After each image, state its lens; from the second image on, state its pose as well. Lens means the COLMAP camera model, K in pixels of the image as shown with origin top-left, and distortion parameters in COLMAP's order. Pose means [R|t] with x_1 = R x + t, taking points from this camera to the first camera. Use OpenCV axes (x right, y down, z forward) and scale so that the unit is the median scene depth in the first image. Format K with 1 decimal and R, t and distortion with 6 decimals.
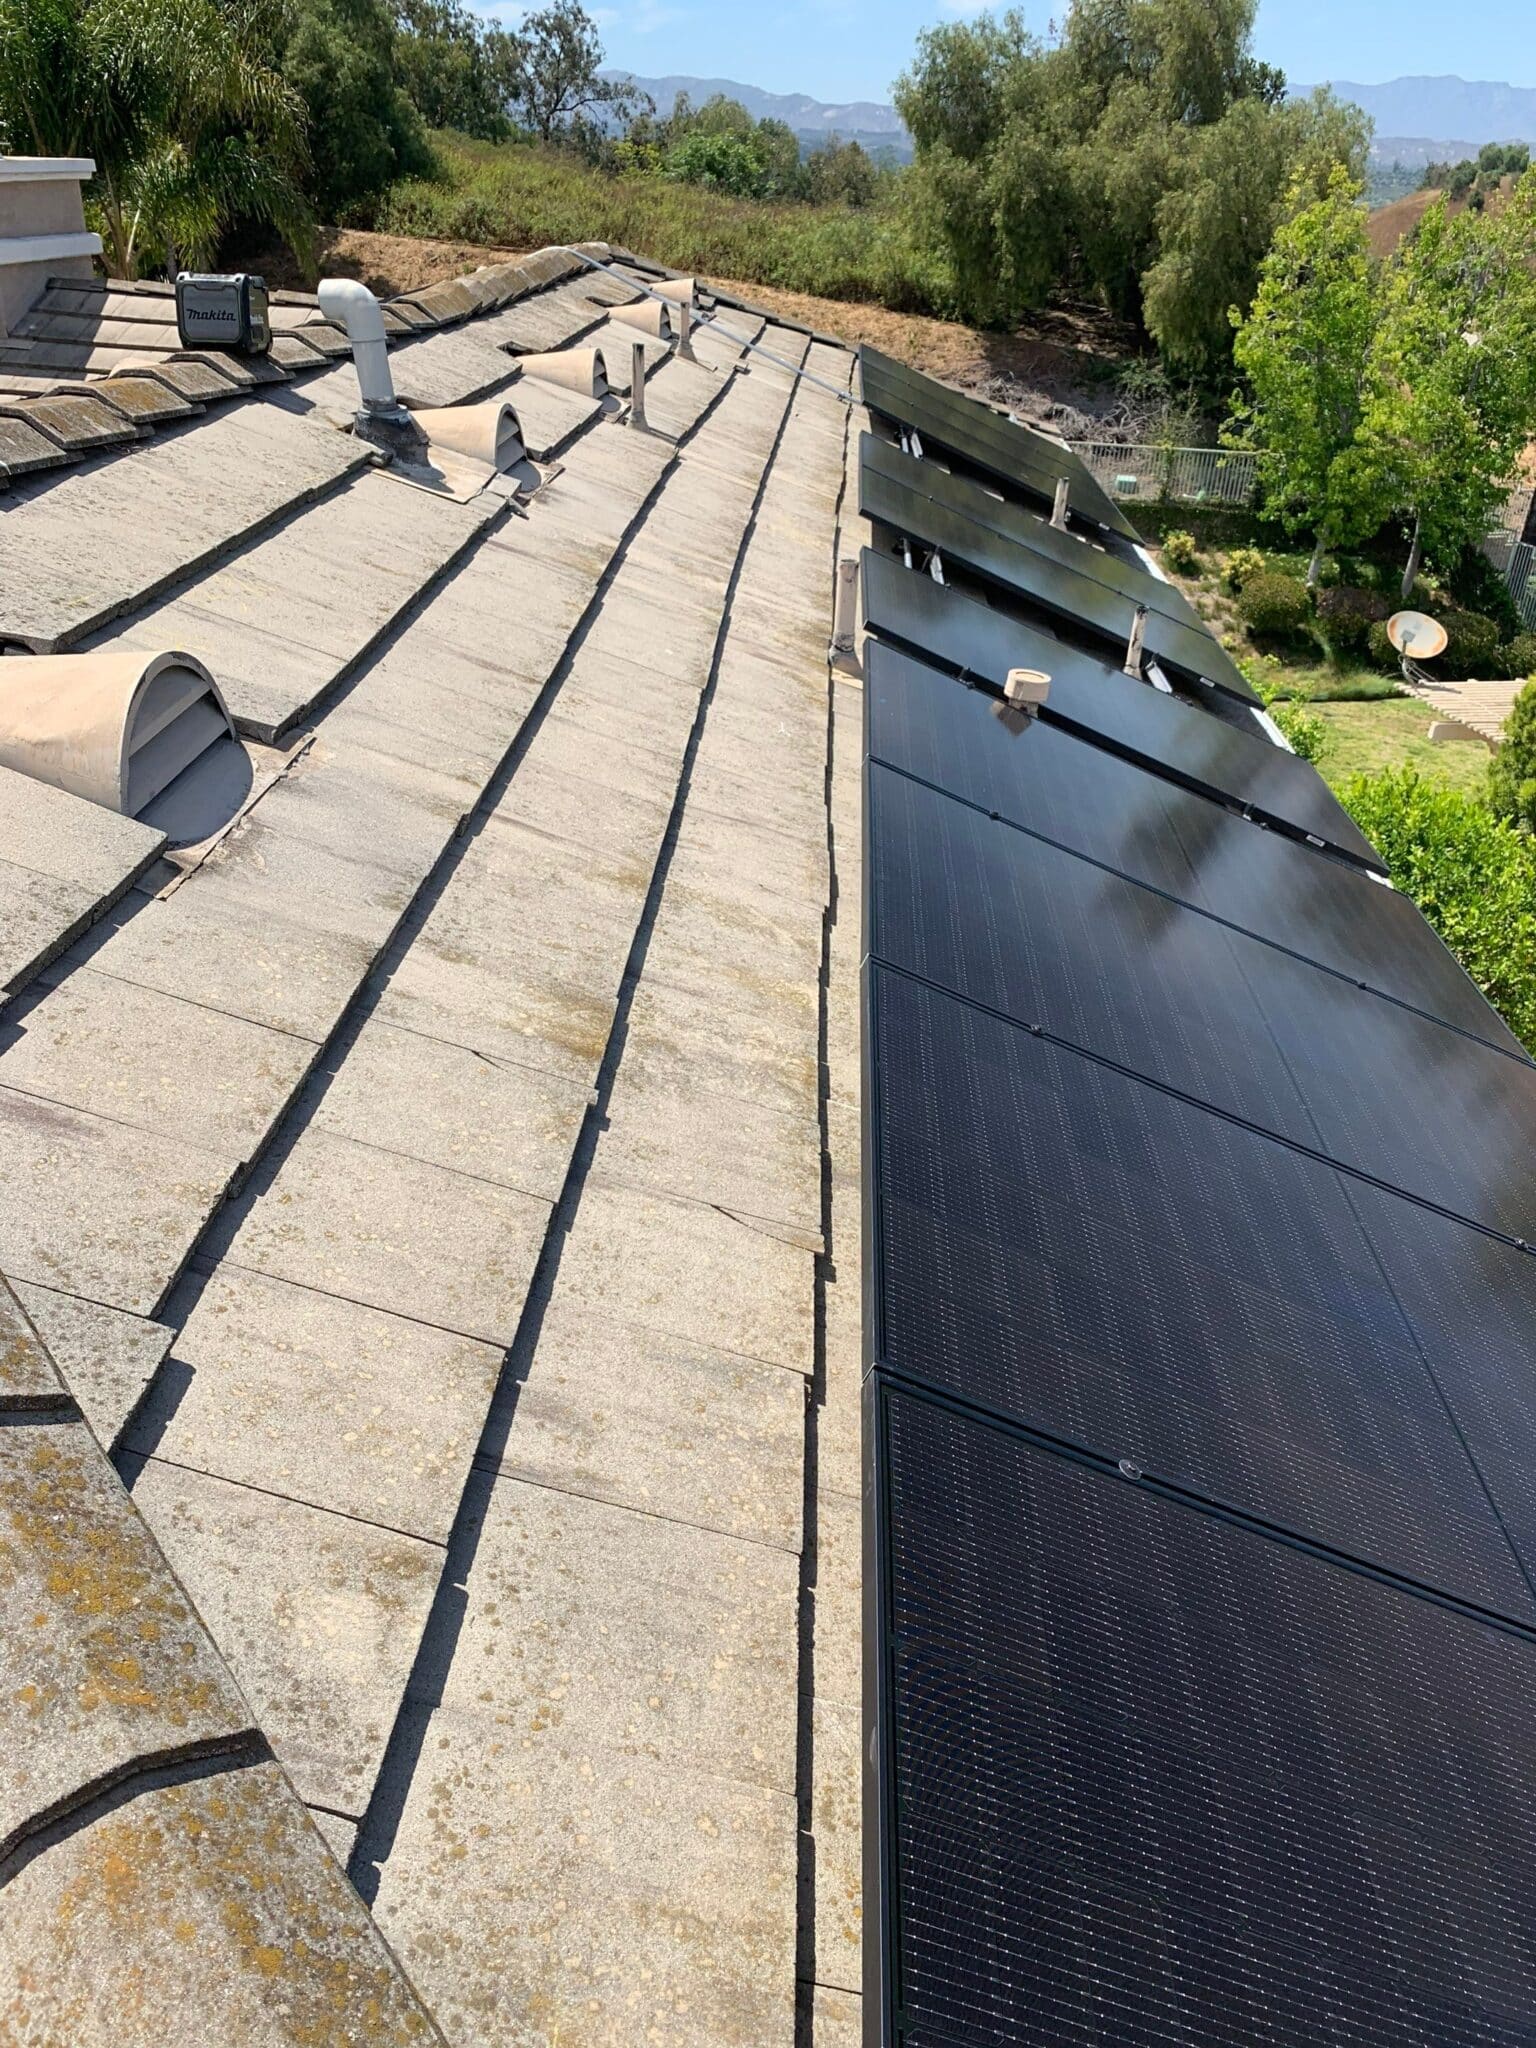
lens RADIAL K [[1437.6, 0, 768.0], [0, 1437.6, 1024.0], [0, 0, 1]] dist [0.000568, -0.006085]
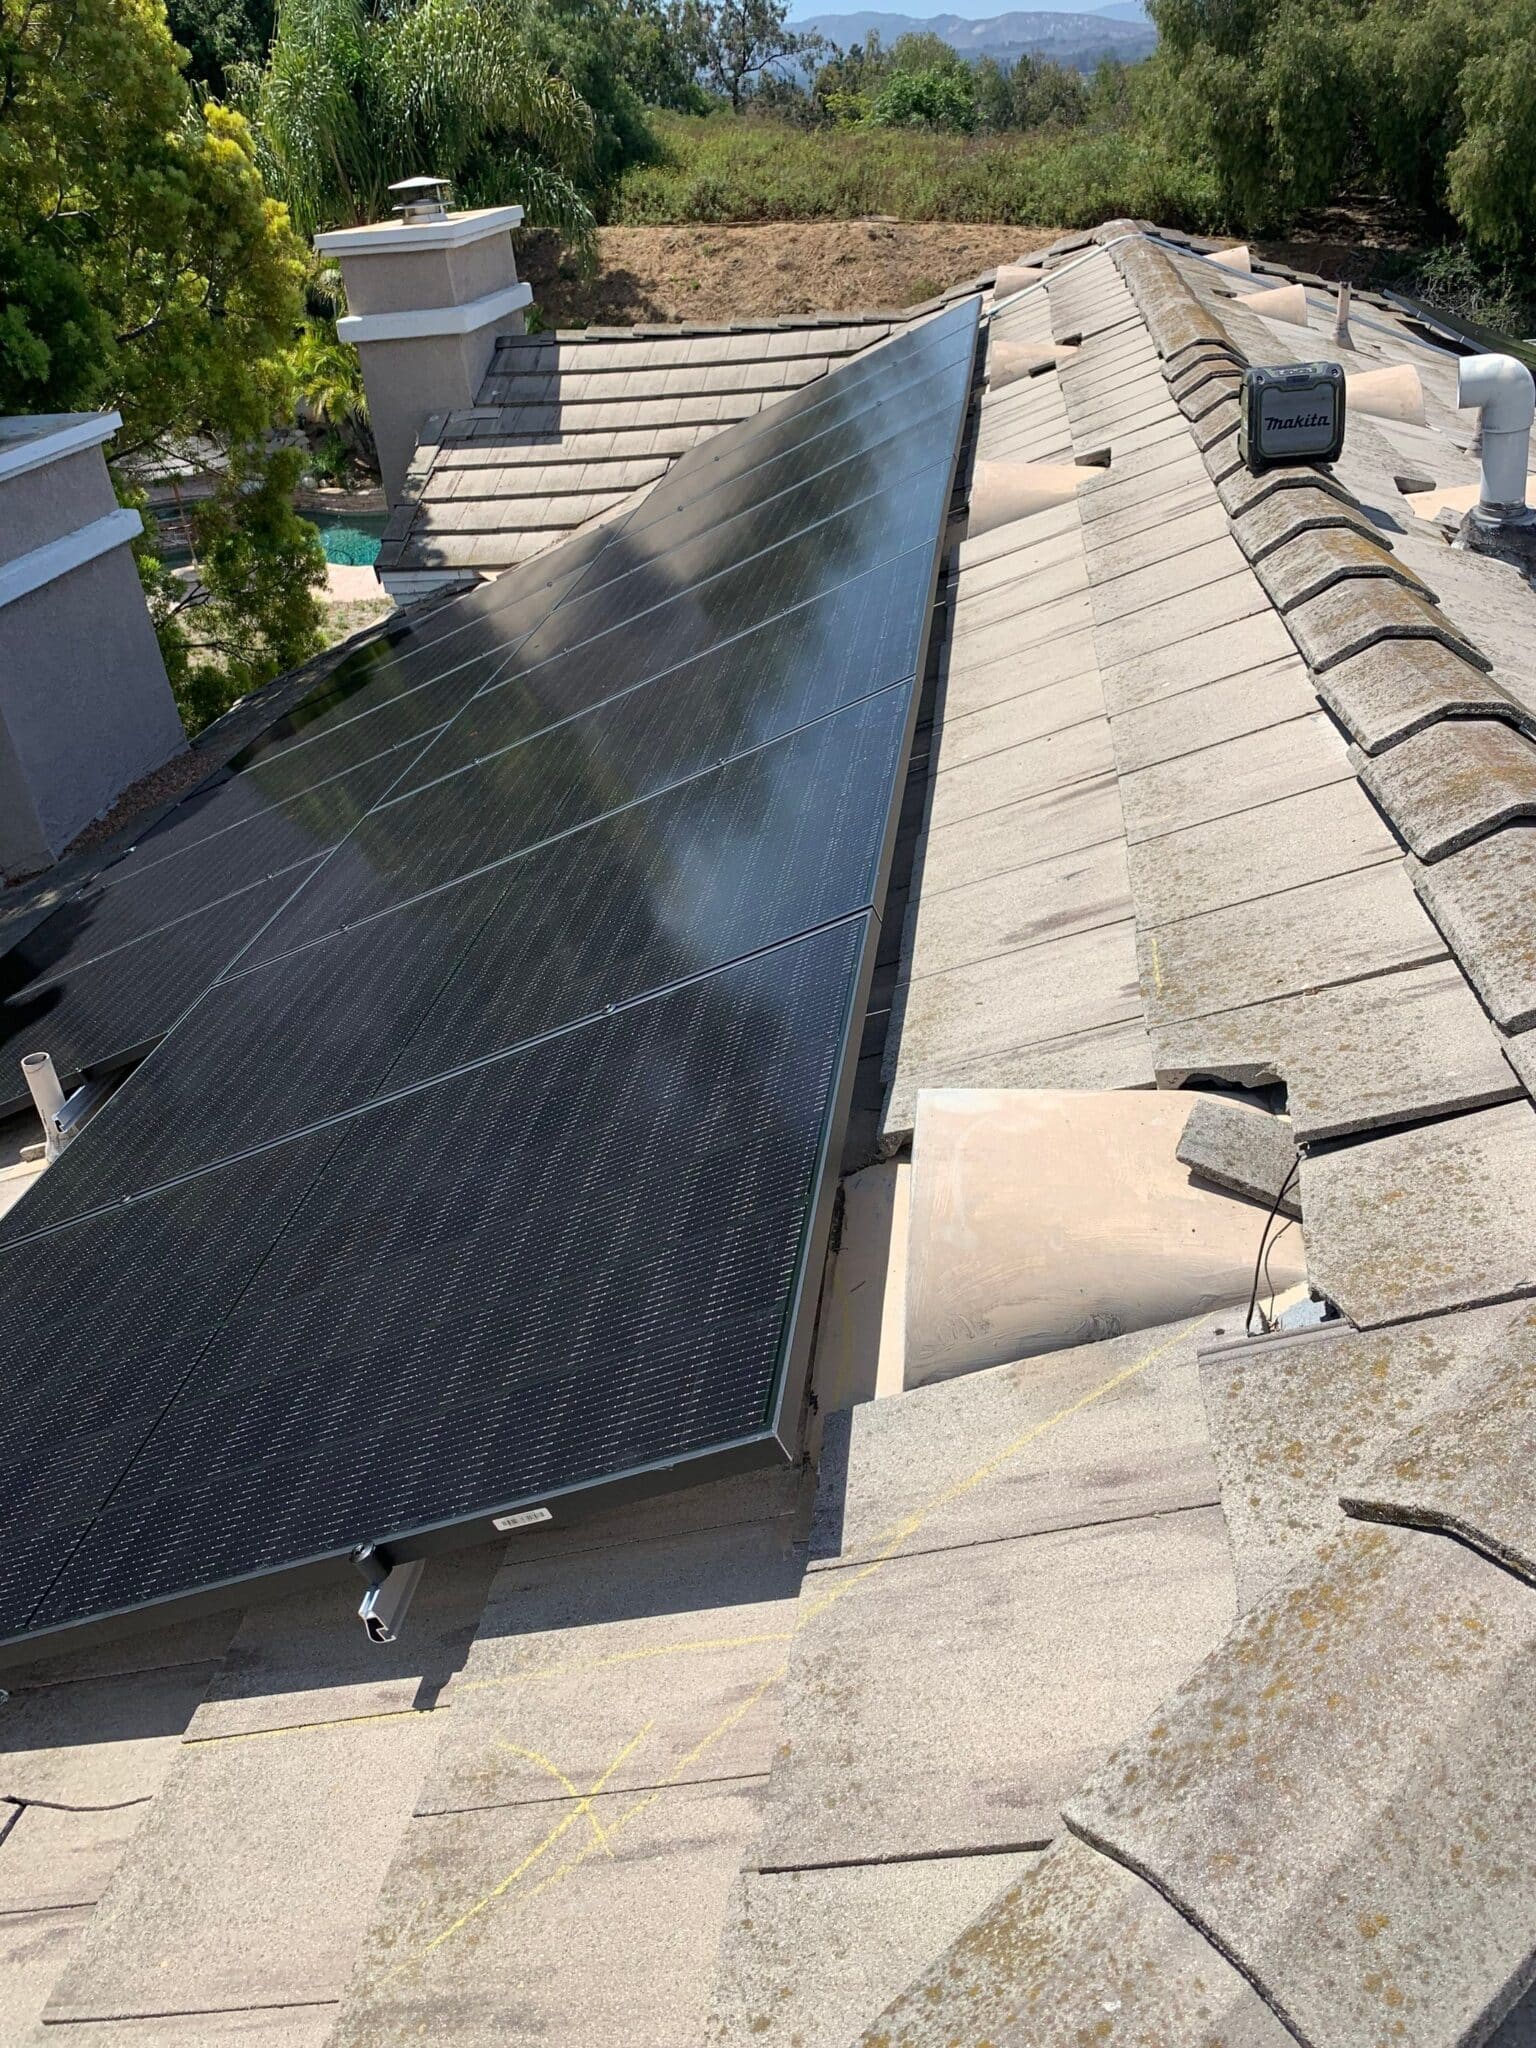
lens RADIAL K [[1437.6, 0, 768.0], [0, 1437.6, 1024.0], [0, 0, 1]] dist [0.000568, -0.006085]
pose [[0.987981, -0.066007, -0.139775, -0.202174], [0.070292, 0.997189, 0.025933, -0.069106], [0.137670, -0.035446, 0.989844, 0.054007]]
